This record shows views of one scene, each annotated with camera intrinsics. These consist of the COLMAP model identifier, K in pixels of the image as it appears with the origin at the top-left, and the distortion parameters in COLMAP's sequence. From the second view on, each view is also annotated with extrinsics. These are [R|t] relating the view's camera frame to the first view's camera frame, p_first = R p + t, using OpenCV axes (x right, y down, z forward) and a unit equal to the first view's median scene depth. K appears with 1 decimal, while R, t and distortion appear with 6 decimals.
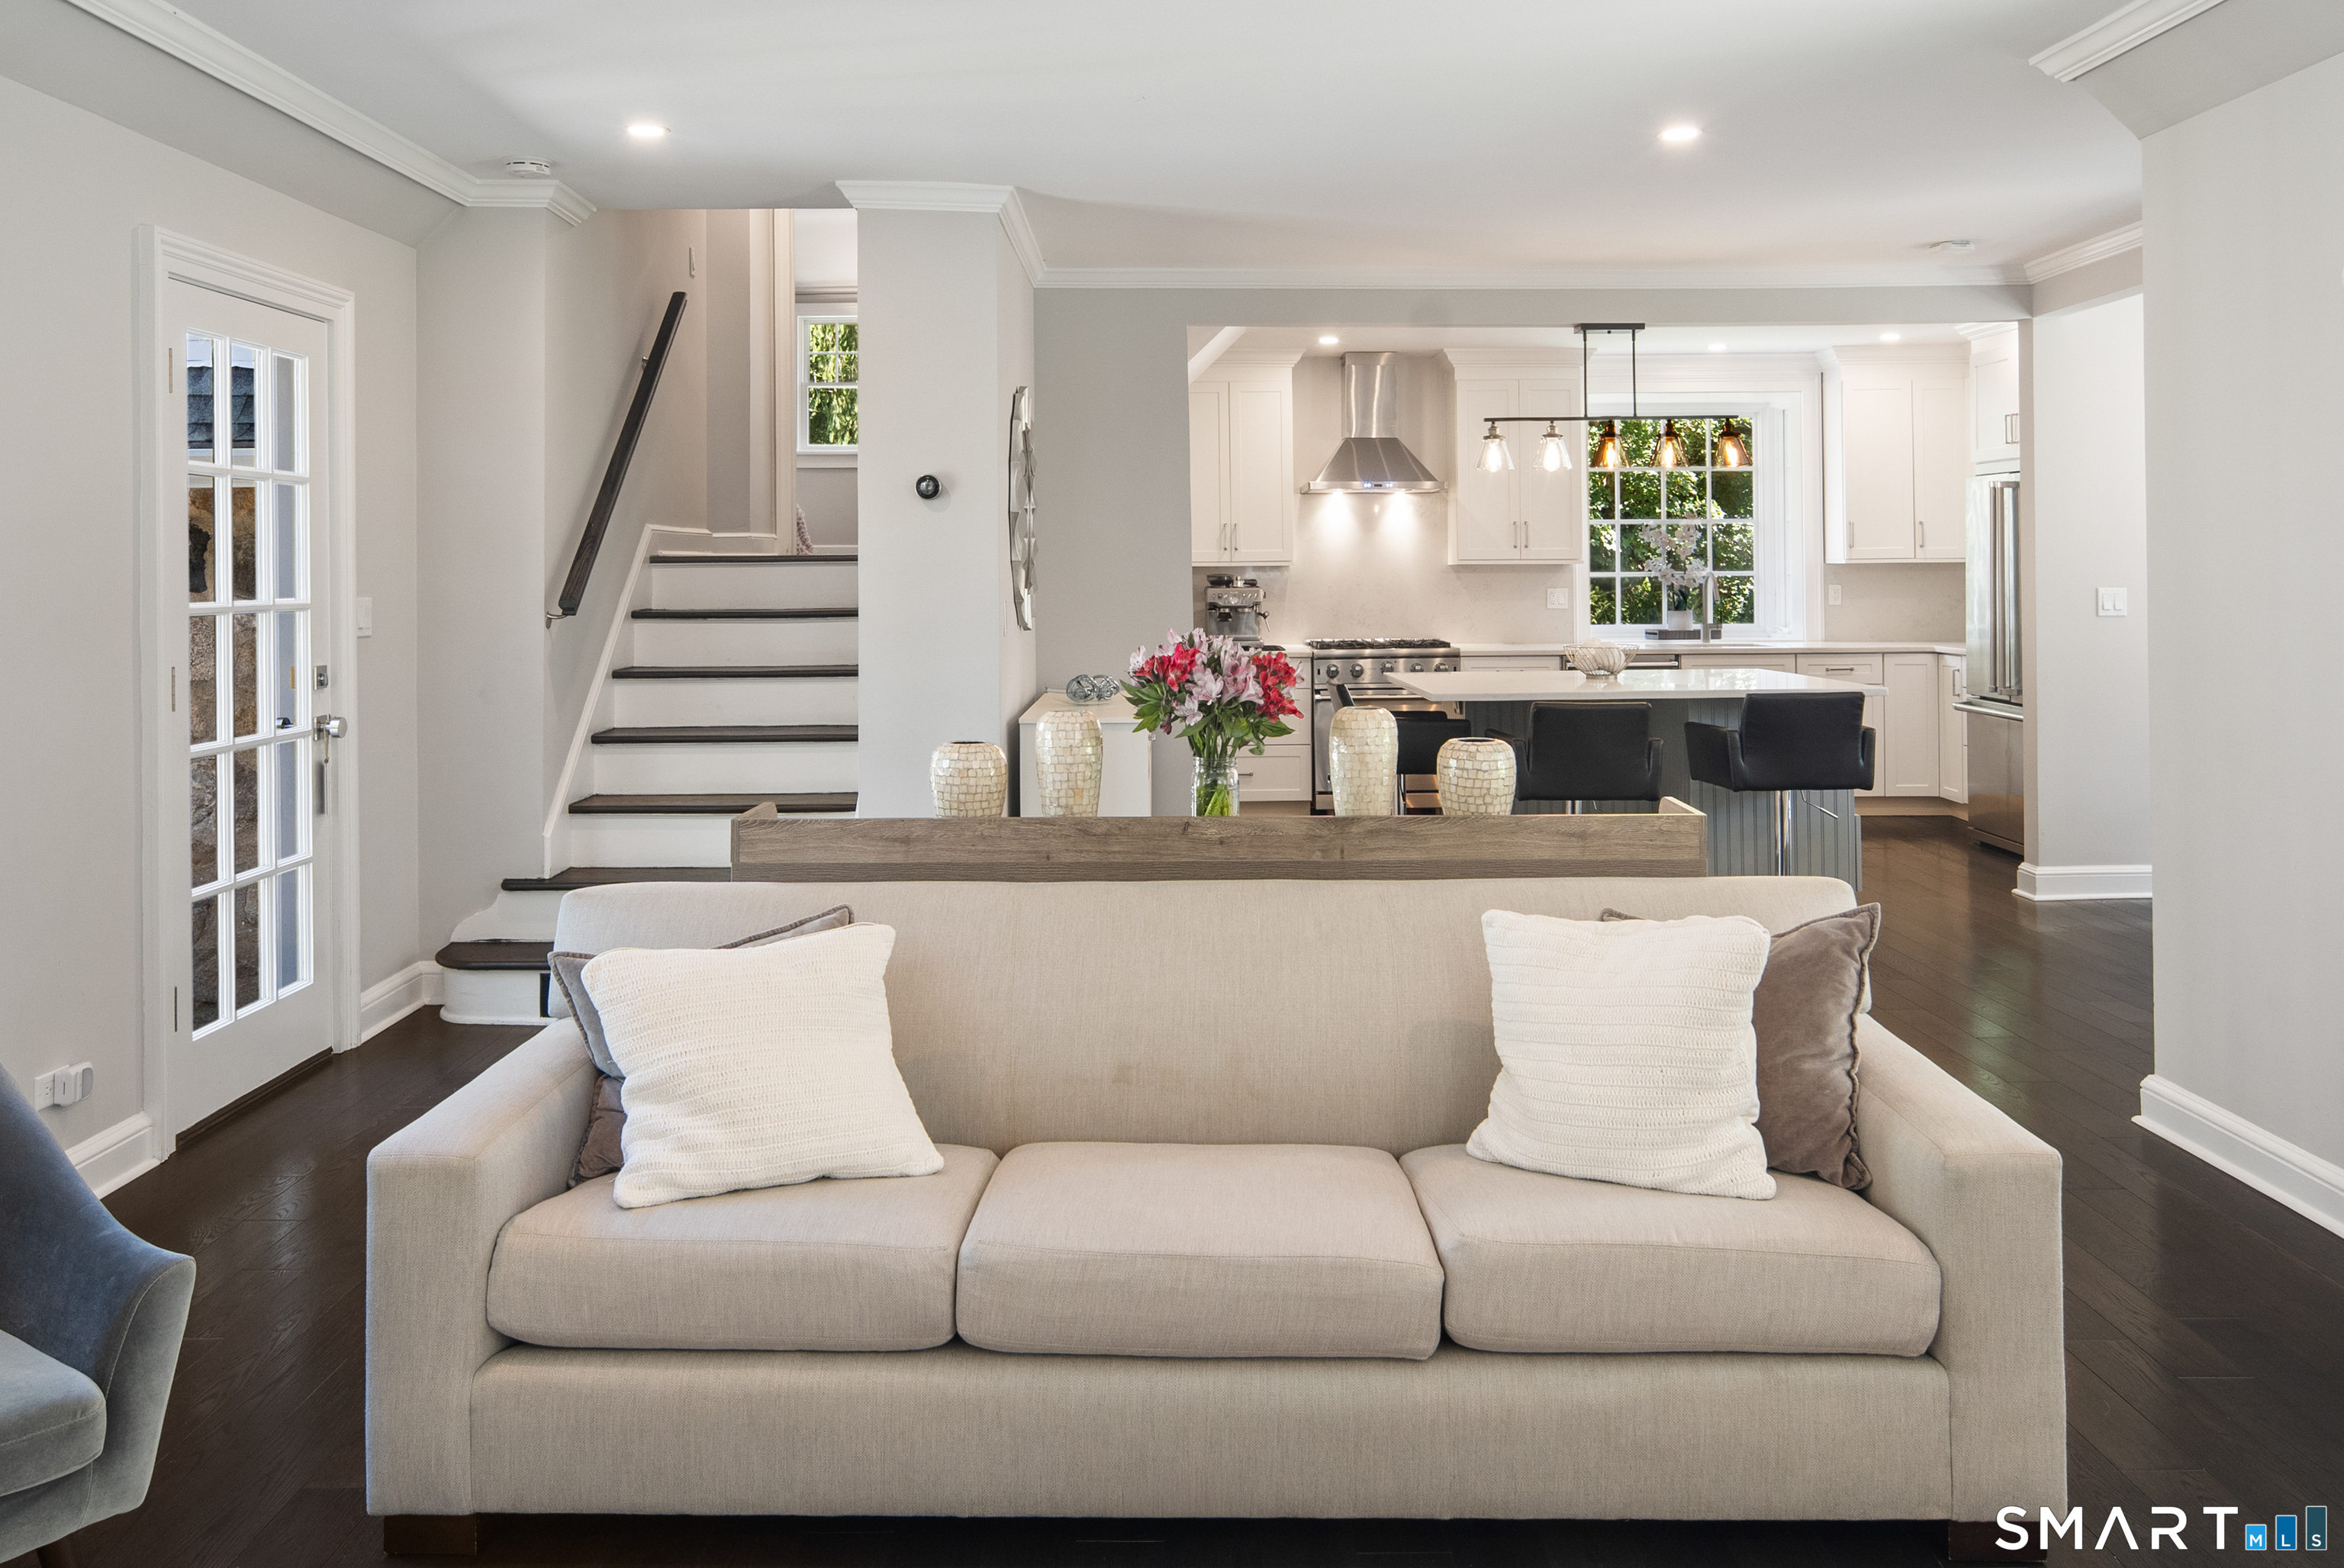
lens RADIAL K [[1775.7, 0, 1178.6], [0, 1775.7, 619.7], [0, 0, 1]] dist [0.003353, 0.000030]
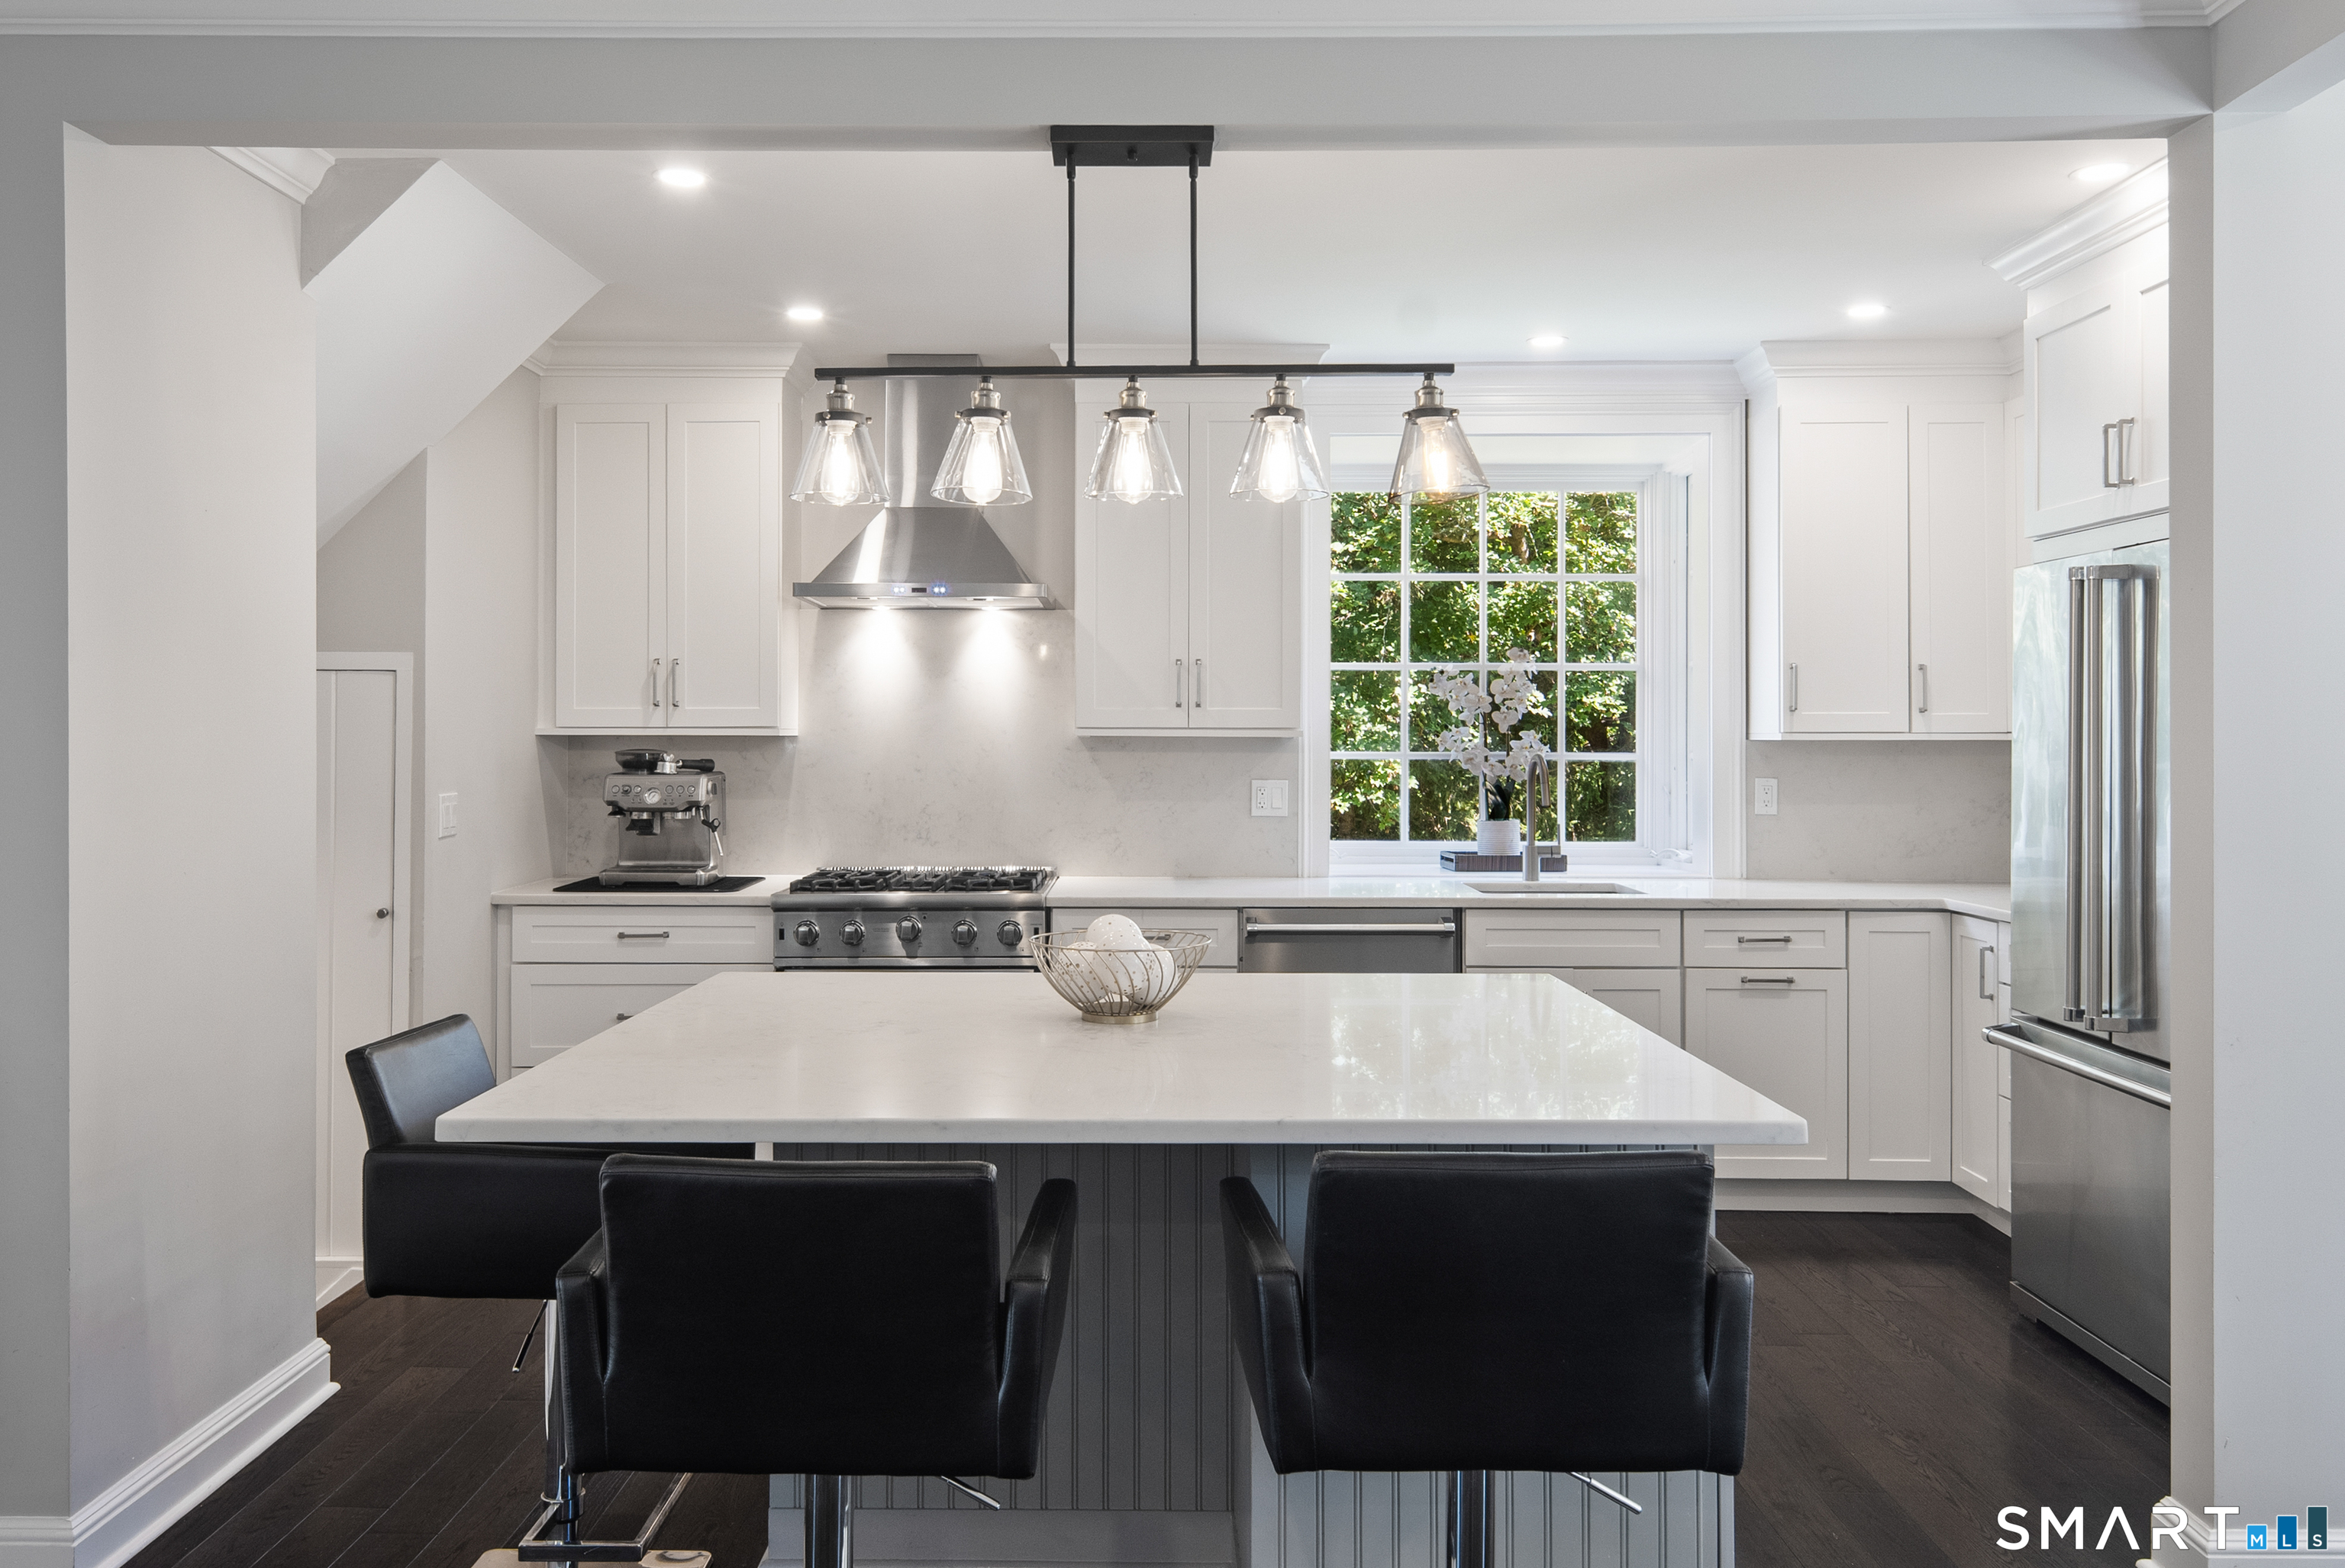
lens RADIAL K [[1776.5, 0, 1152.6], [0, 1776.5, 776.6], [0, 0, 1]] dist [0.003353, 0.000030]
pose [[0.999818, 0.010038, -0.016254, 0.189914], [-0.010146, 0.999927, -0.006522, -0.015110], [0.016187, 0.006685, 0.999847, 0.448316]]
